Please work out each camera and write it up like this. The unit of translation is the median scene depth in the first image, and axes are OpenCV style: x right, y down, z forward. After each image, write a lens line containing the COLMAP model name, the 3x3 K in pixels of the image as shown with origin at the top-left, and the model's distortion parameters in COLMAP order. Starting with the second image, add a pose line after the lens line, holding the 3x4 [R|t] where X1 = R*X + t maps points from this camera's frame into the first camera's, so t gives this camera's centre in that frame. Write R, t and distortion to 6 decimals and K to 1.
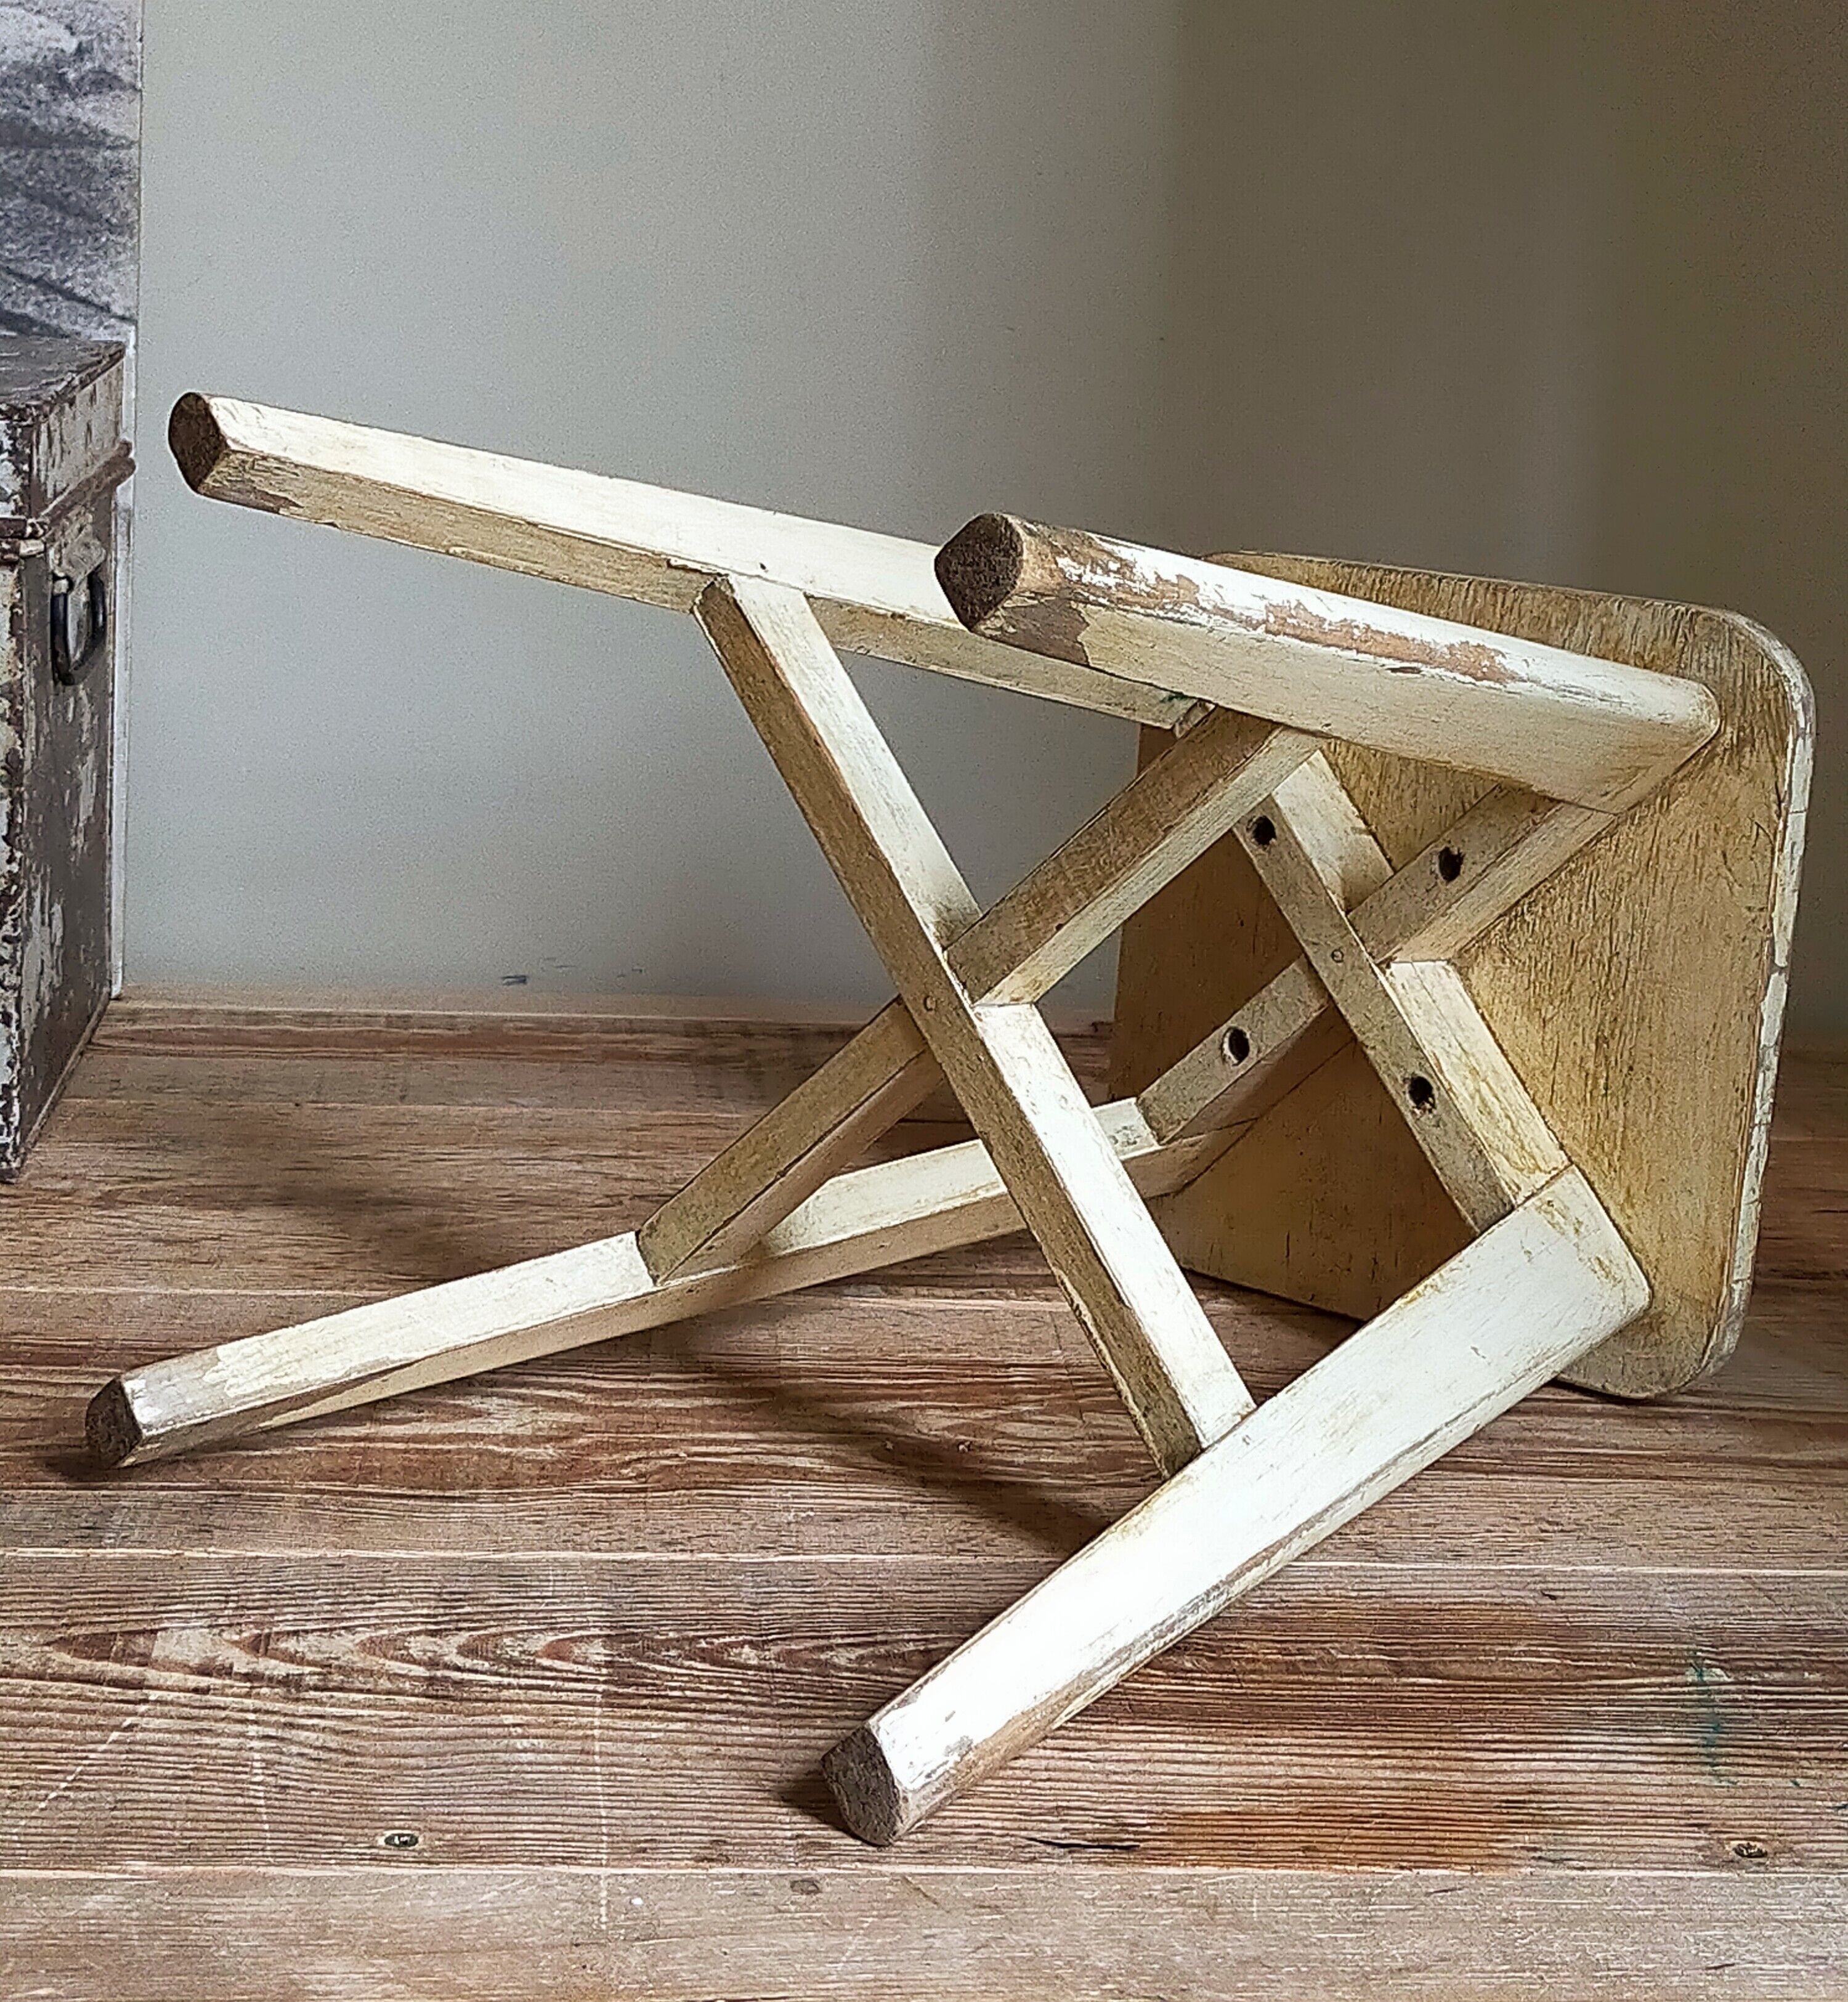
lens RADIAL K [[3697.6, 0, 919.4], [0, 3697.6, 755.8], [0, 0, 1]] dist [0.130976, -0.227379]
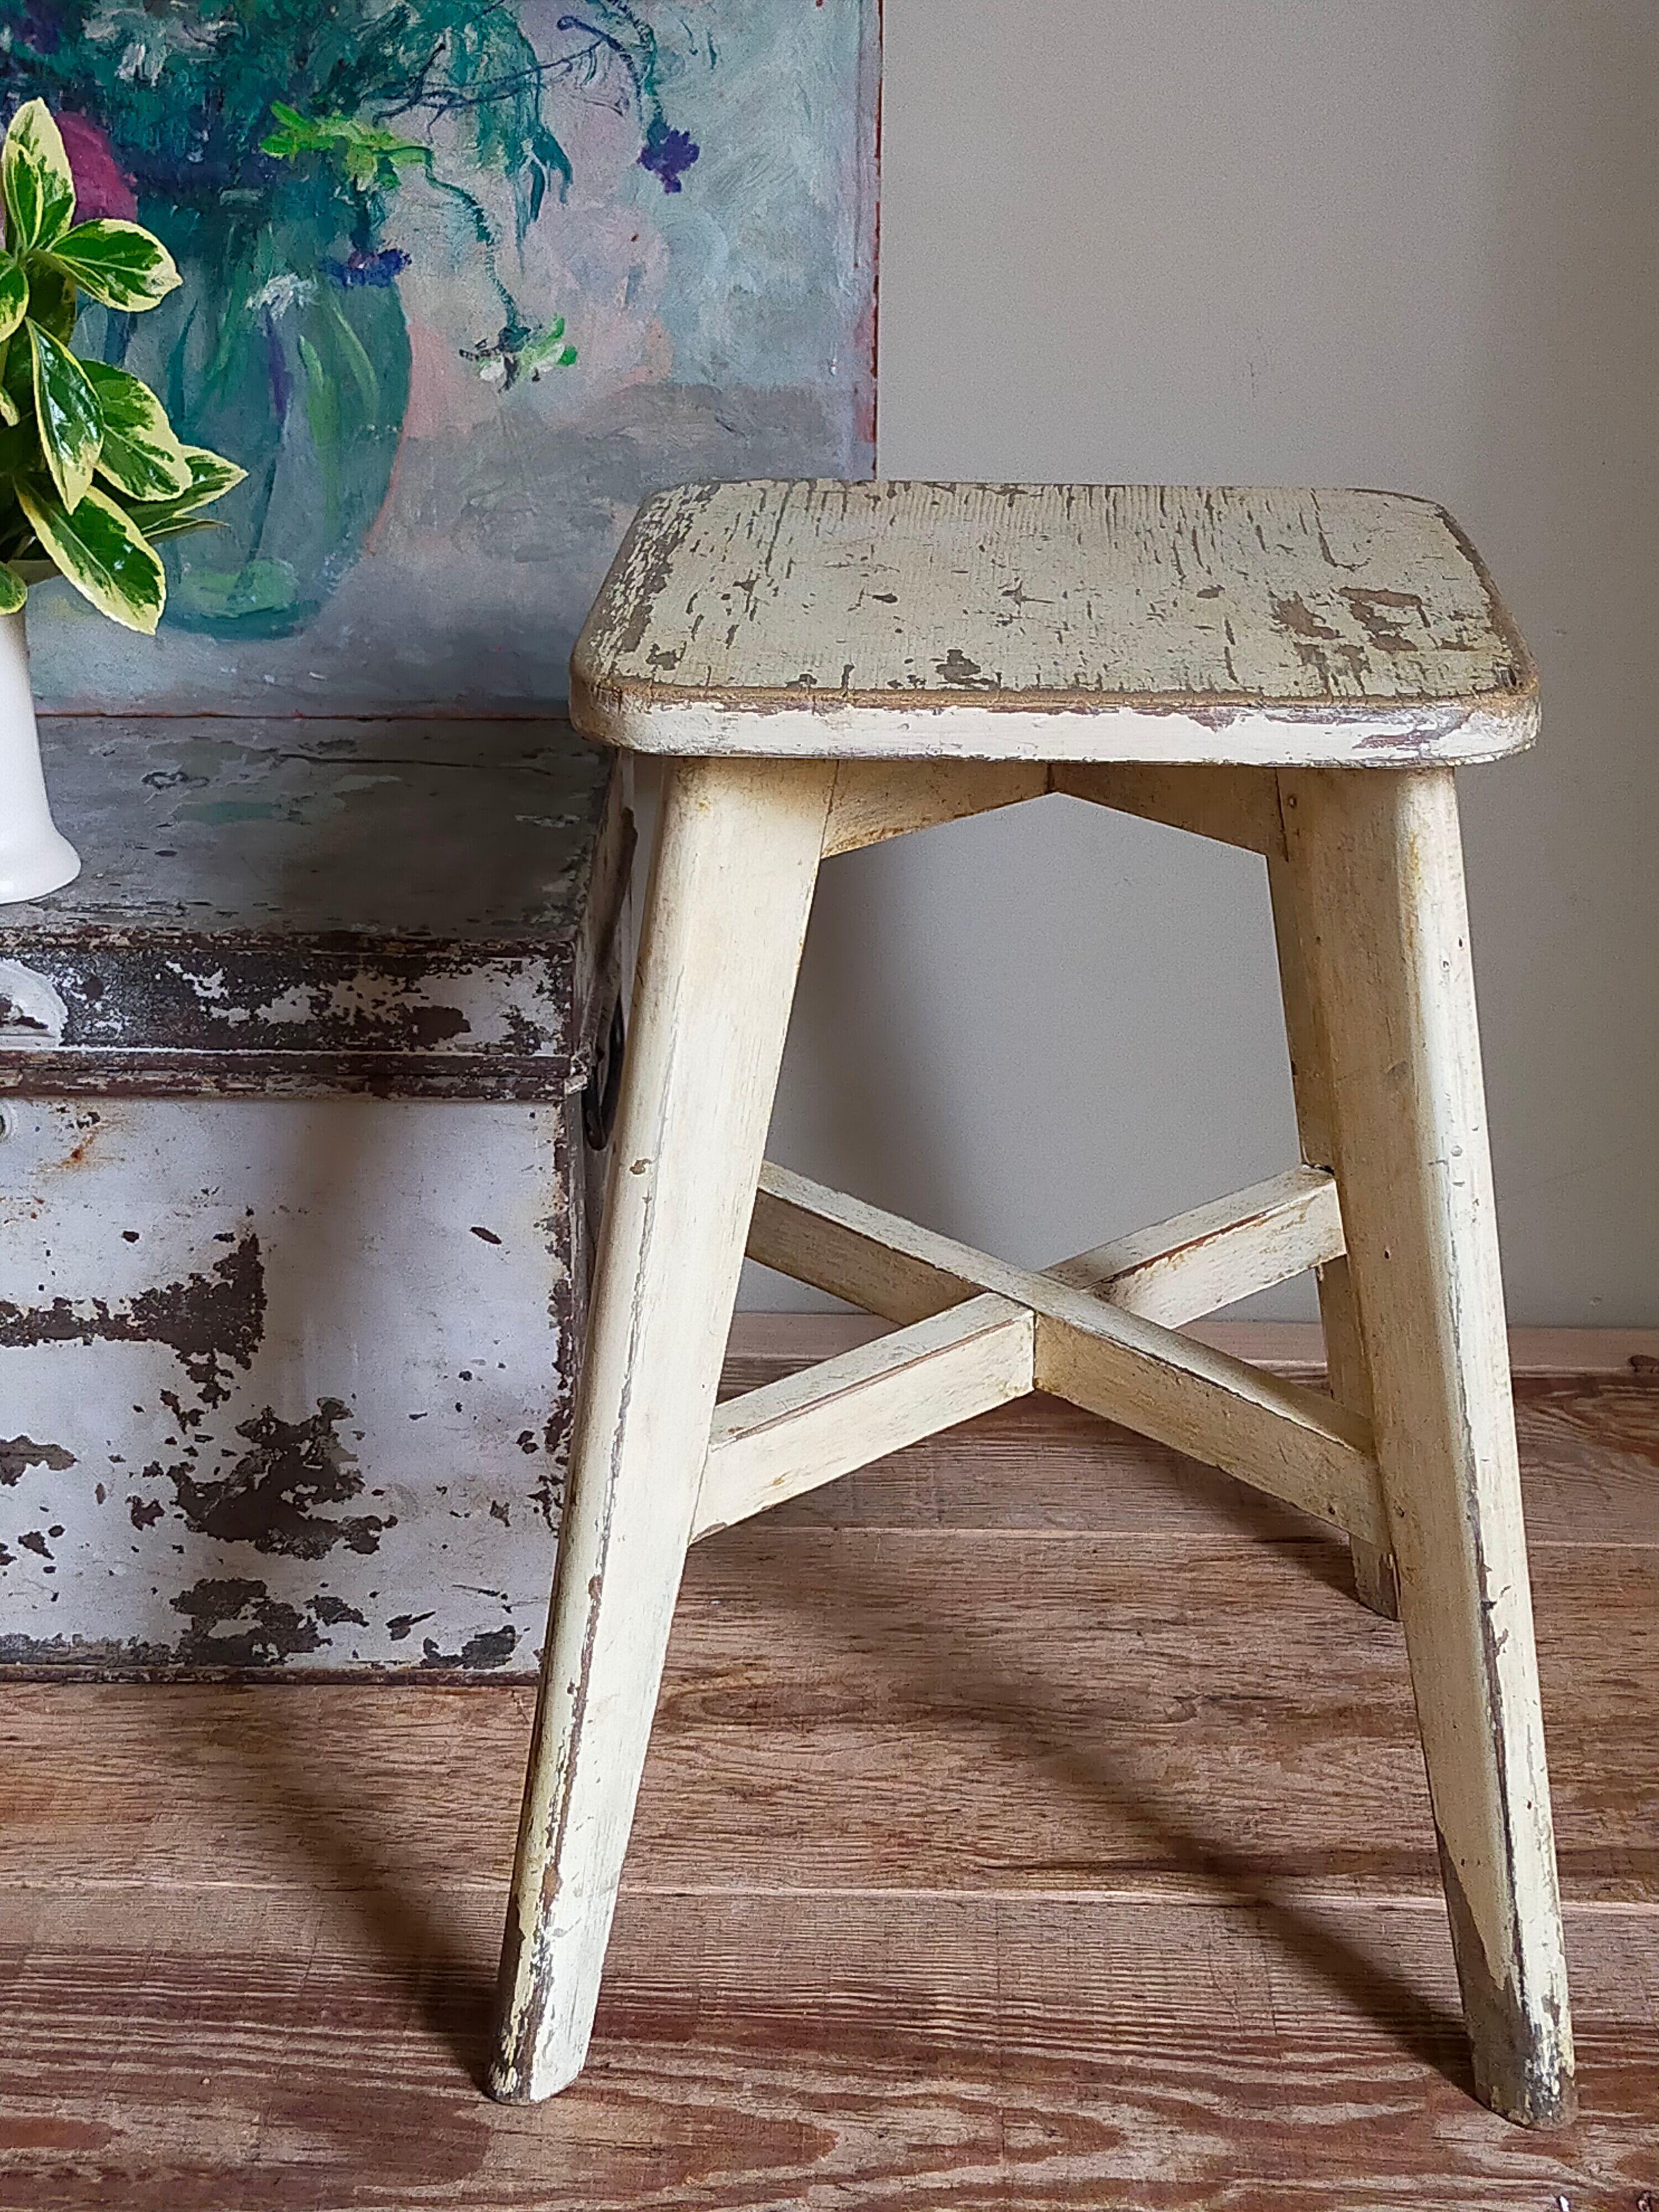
lens RADIAL K [[3291.5, 0, 827.8], [0, 3291.5, 1161.7], [0, 0, 1]] dist [0.132154, -0.257467]
pose [[0.995034, 0.003105, -0.099484, -0.114954], [0.020651, 0.971321, 0.236872, -0.283380], [0.097367, -0.237750, 0.966434, 0.252204]]
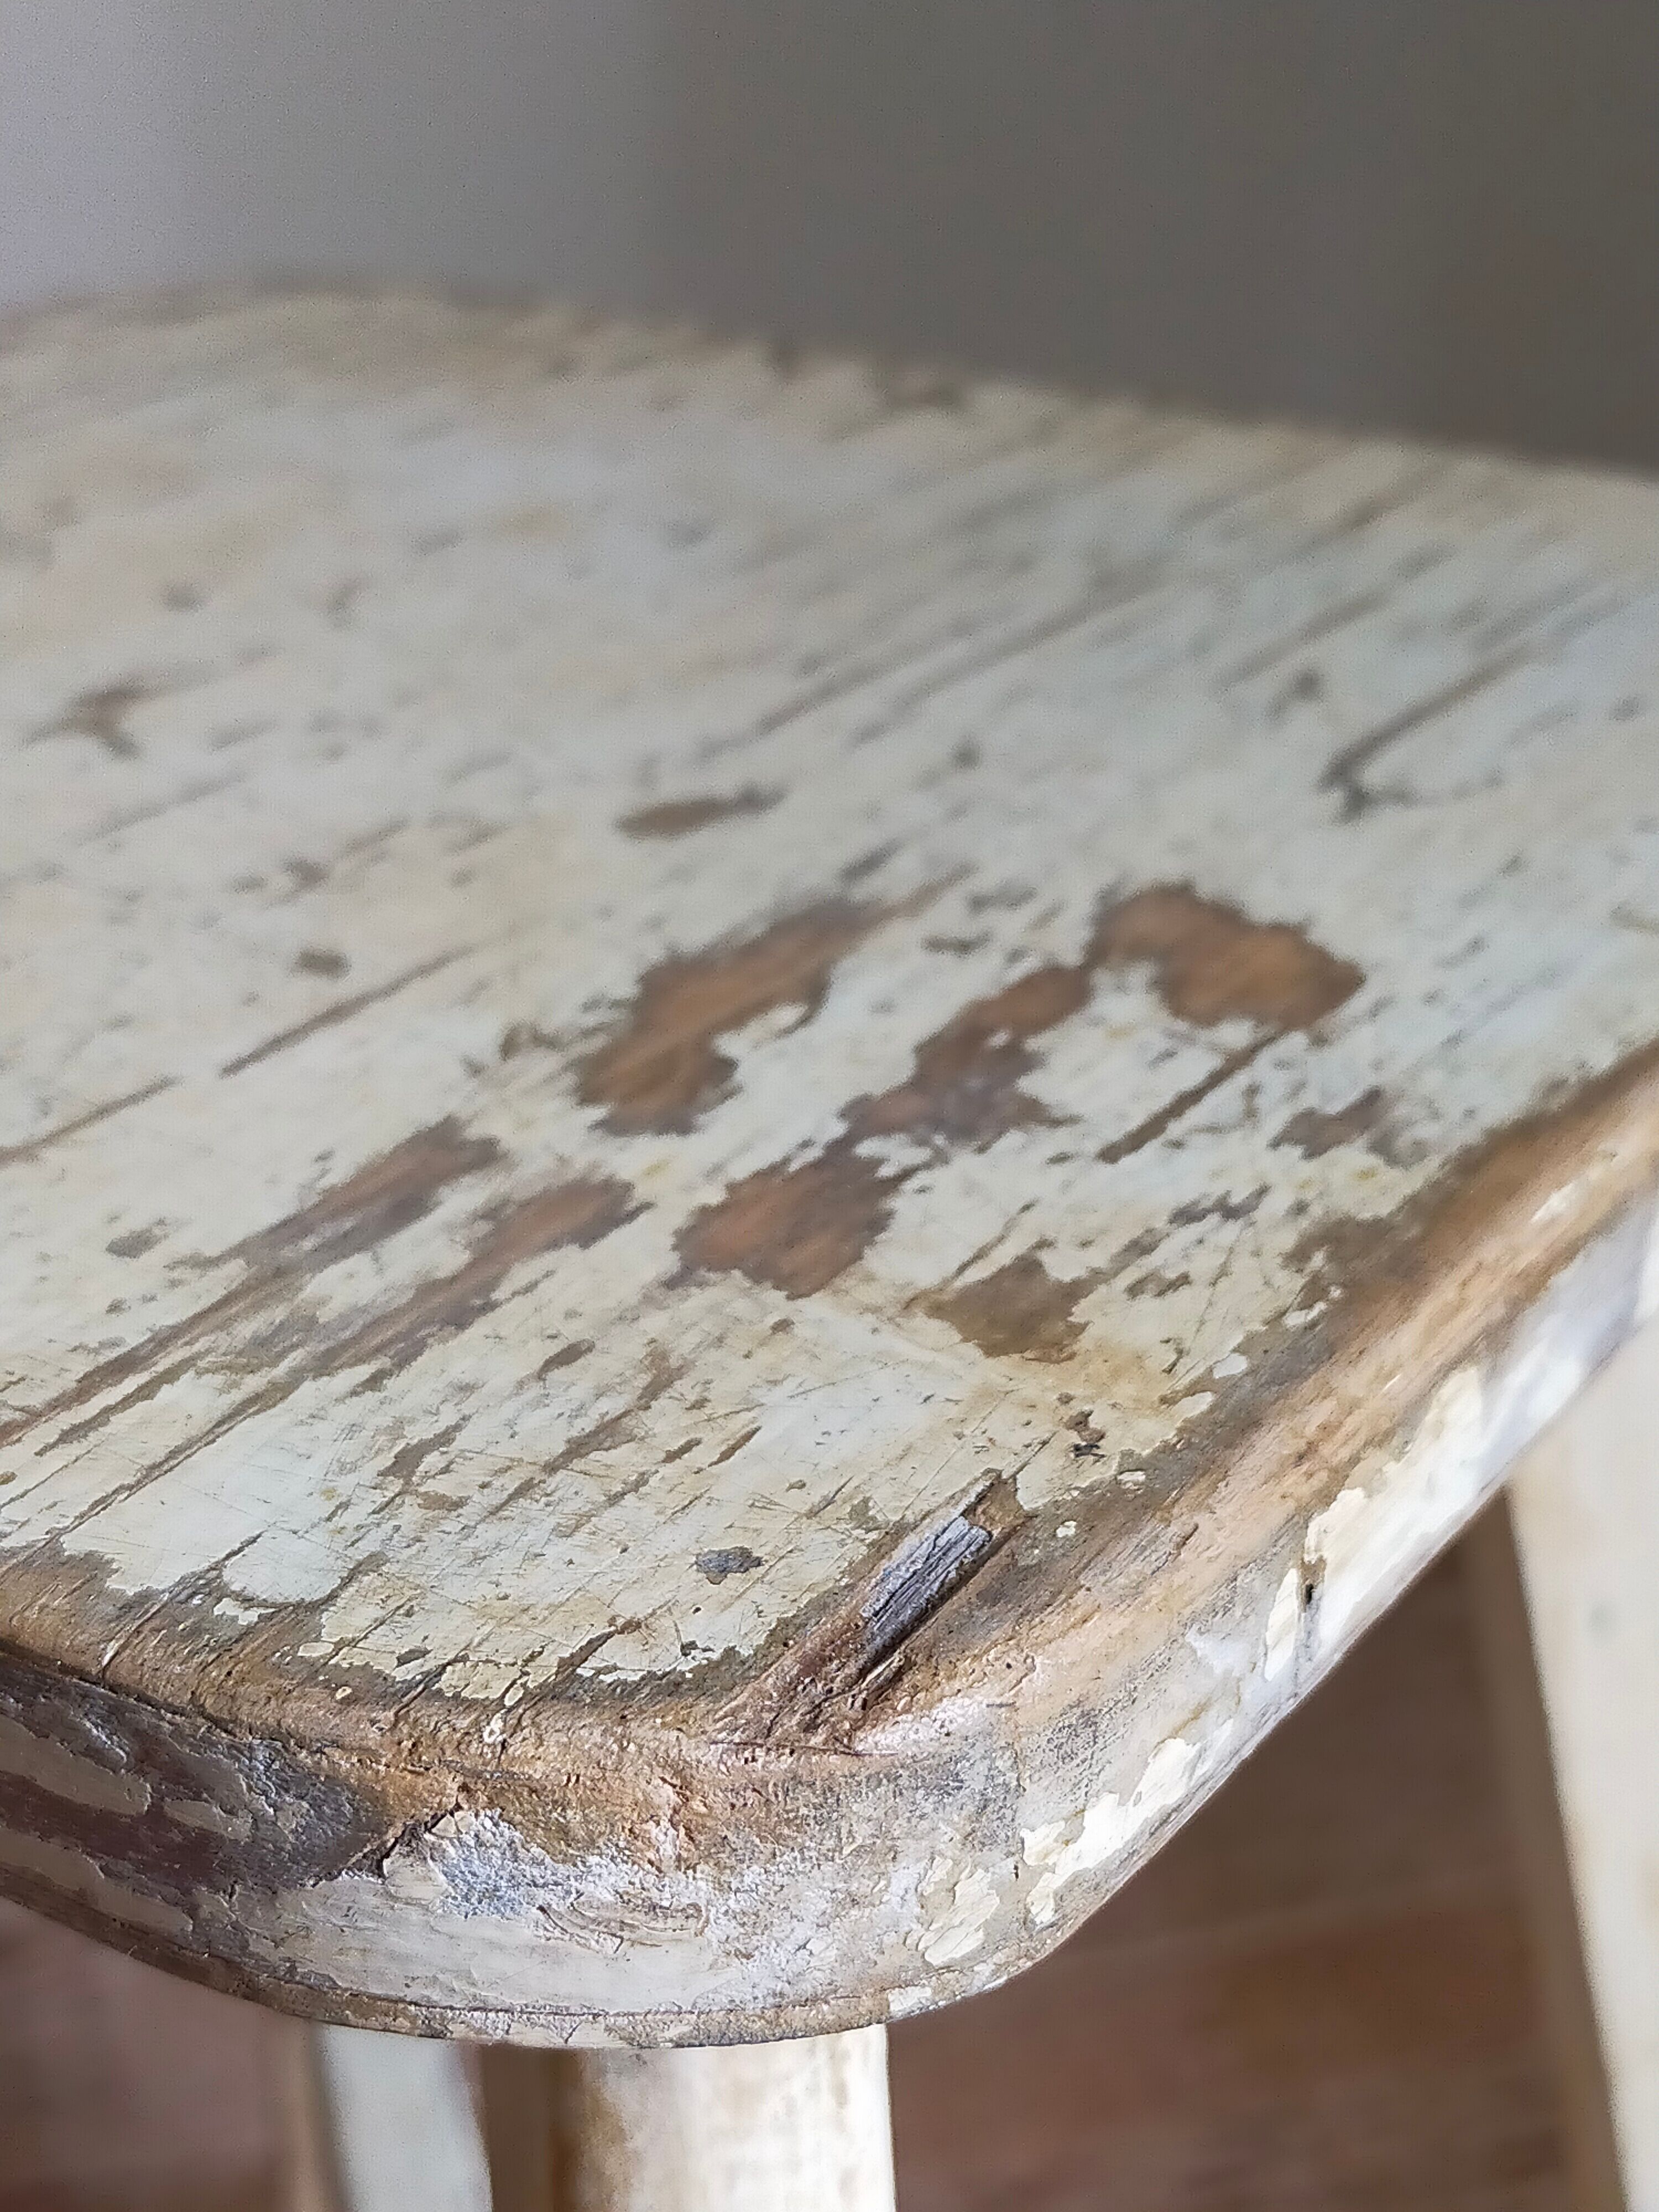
lens RADIAL K [[3311.8, 0, 839.8], [0, 3311.8, 1152.8], [0, 0, 1]] dist [0.124648, -0.199087]
pose [[0.817757, 0.220805, -0.531525, 0.041690], [-0.072804, 0.955750, 0.285028, -0.266562], [0.570941, -0.194387, 0.797647, 0.950776]]
